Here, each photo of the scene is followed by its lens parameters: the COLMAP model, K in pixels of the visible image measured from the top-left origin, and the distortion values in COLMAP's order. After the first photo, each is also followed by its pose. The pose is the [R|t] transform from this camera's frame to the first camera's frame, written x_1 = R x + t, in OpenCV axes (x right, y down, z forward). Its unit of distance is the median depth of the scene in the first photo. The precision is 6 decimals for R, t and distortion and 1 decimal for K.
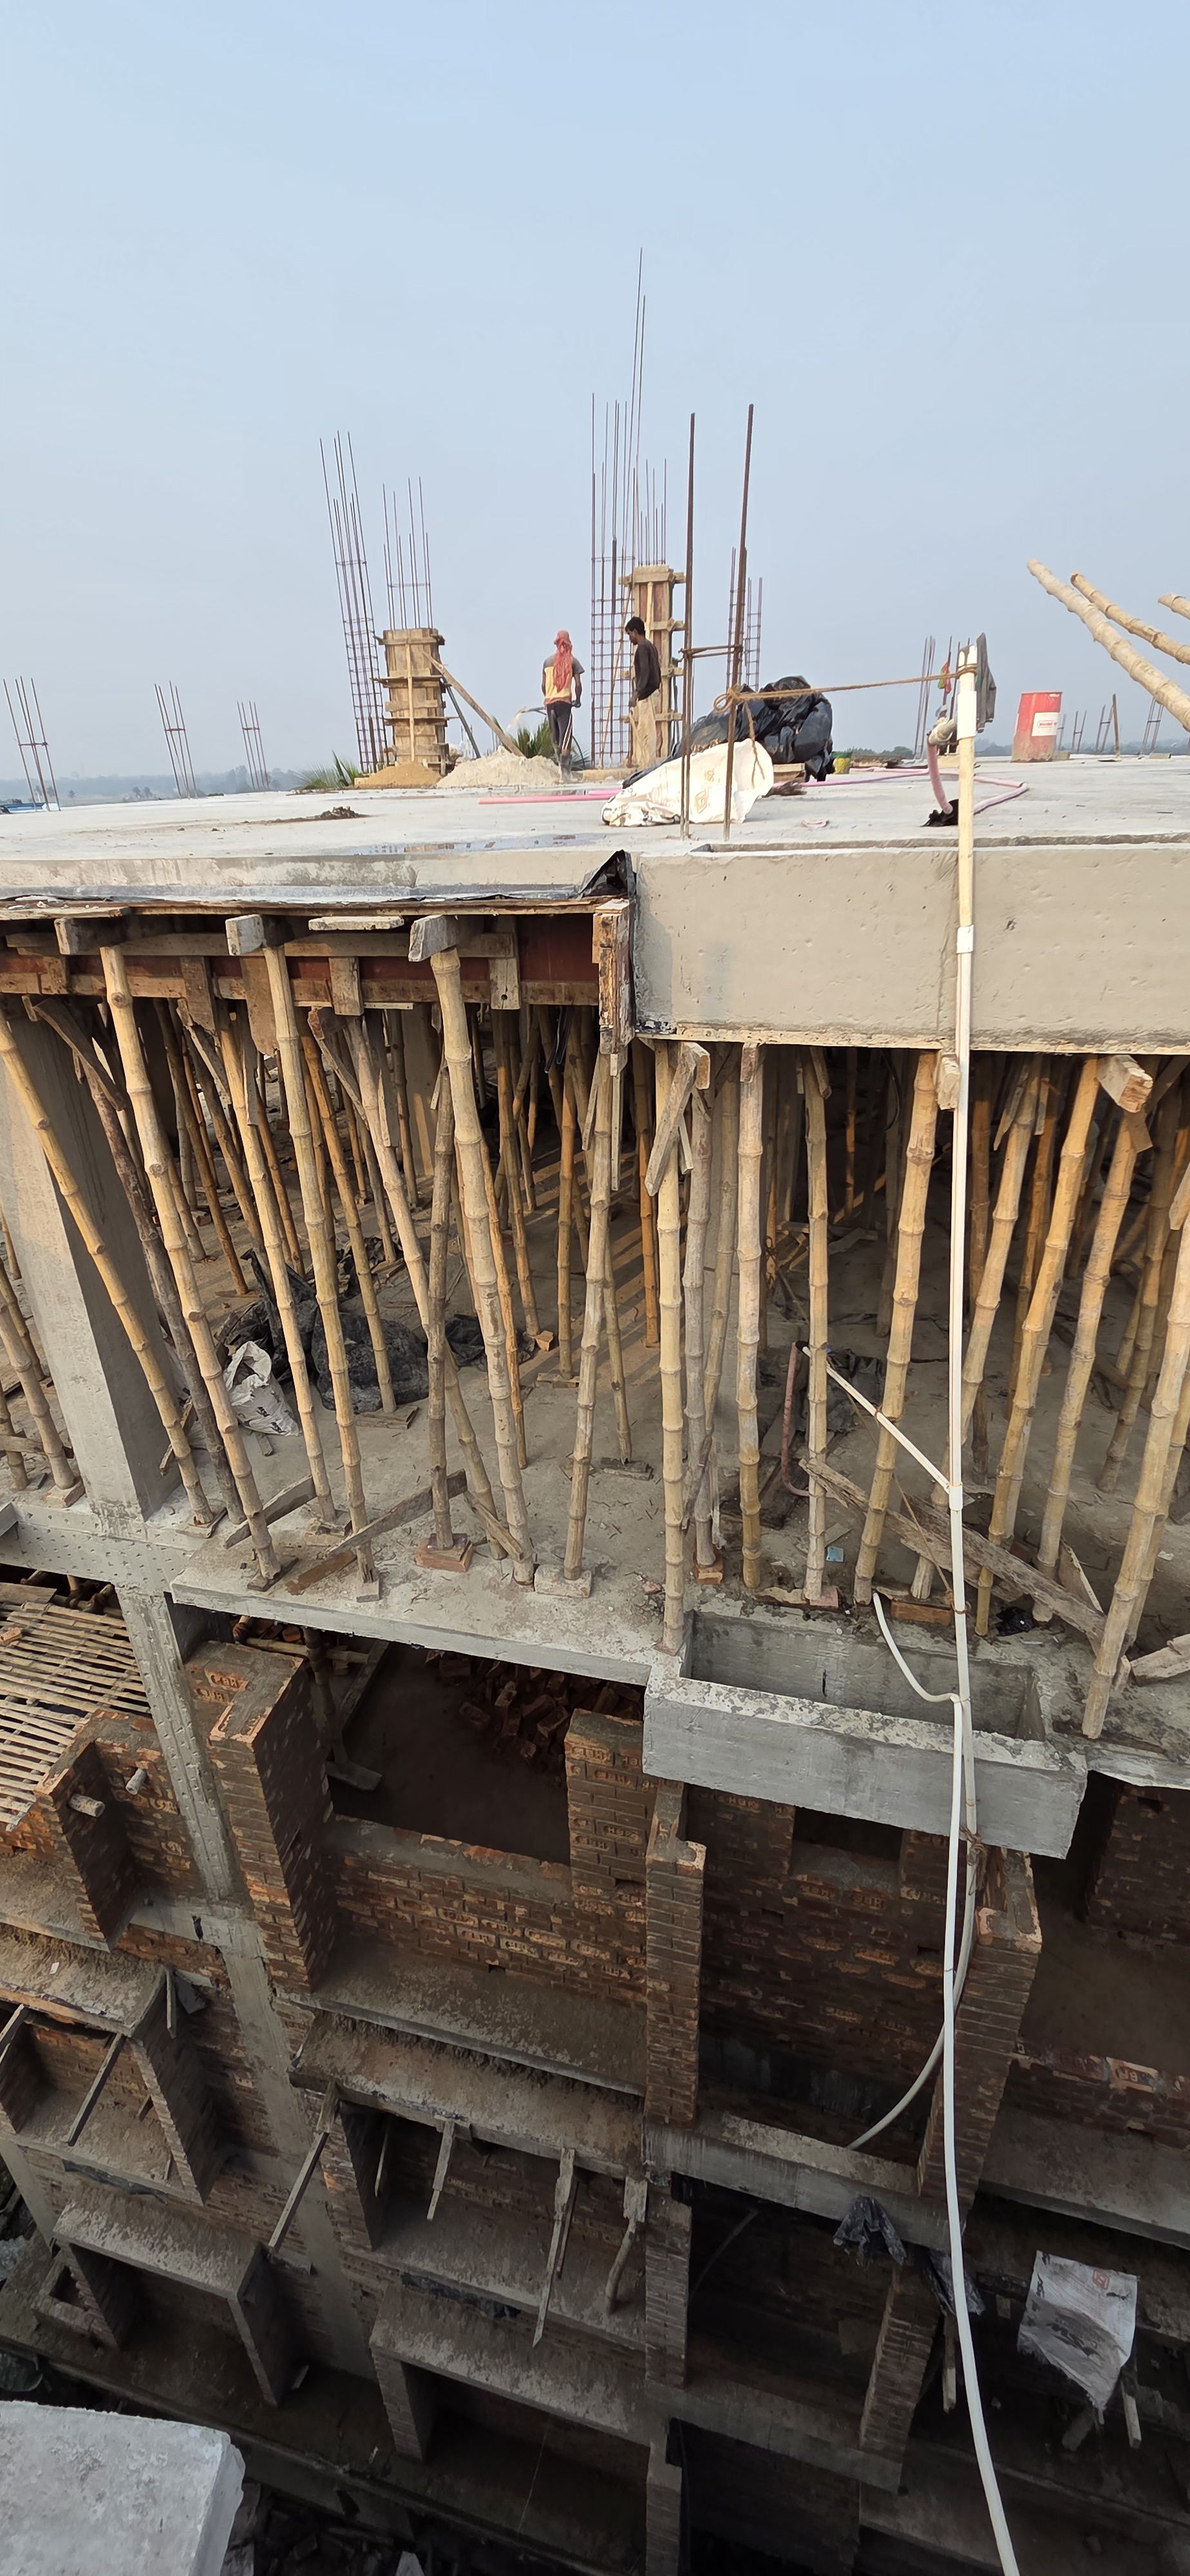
lens RADIAL K [[1057.1, 0, 579.1], [0, 1057.1, 1289.9], [0, 0, 1]] dist [0.003327, 0.000097]
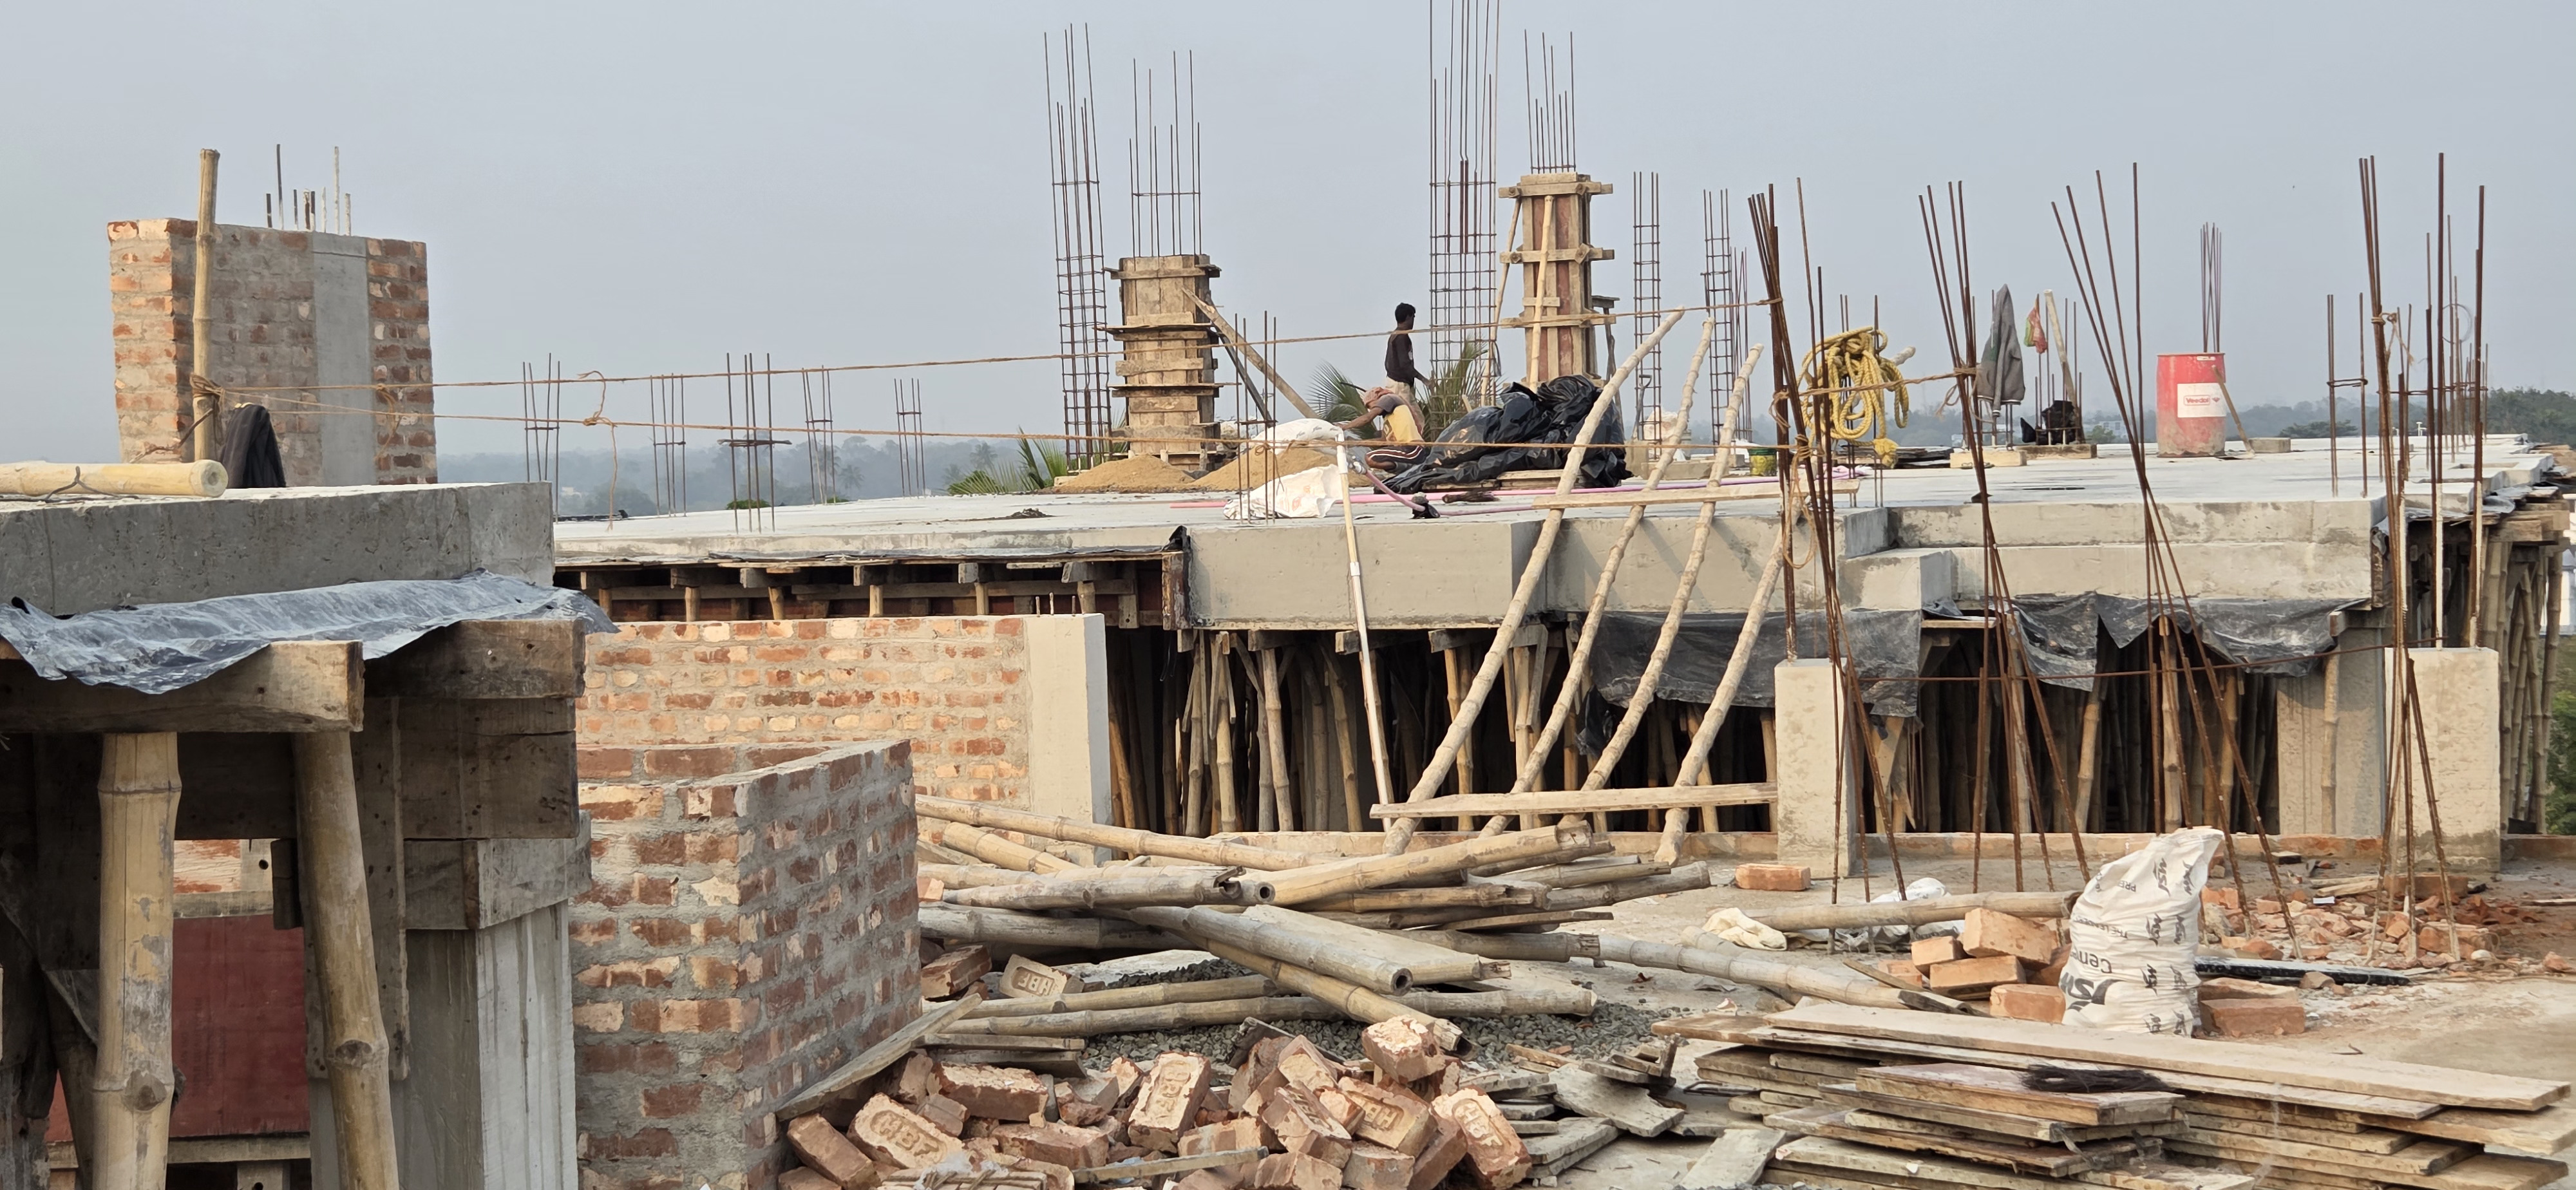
lens RADIAL K [[3382.1, 0, 1288.0], [0, 3382.1, 594.9], [0, 0, 1]] dist [0.129844, 0.000000]
pose [[0.992379, 0.008769, -0.122914, 0.178412], [-0.057279, 0.915984, -0.397105, 0.379078], [0.109105, 0.401118, 0.909505, -0.803600]]
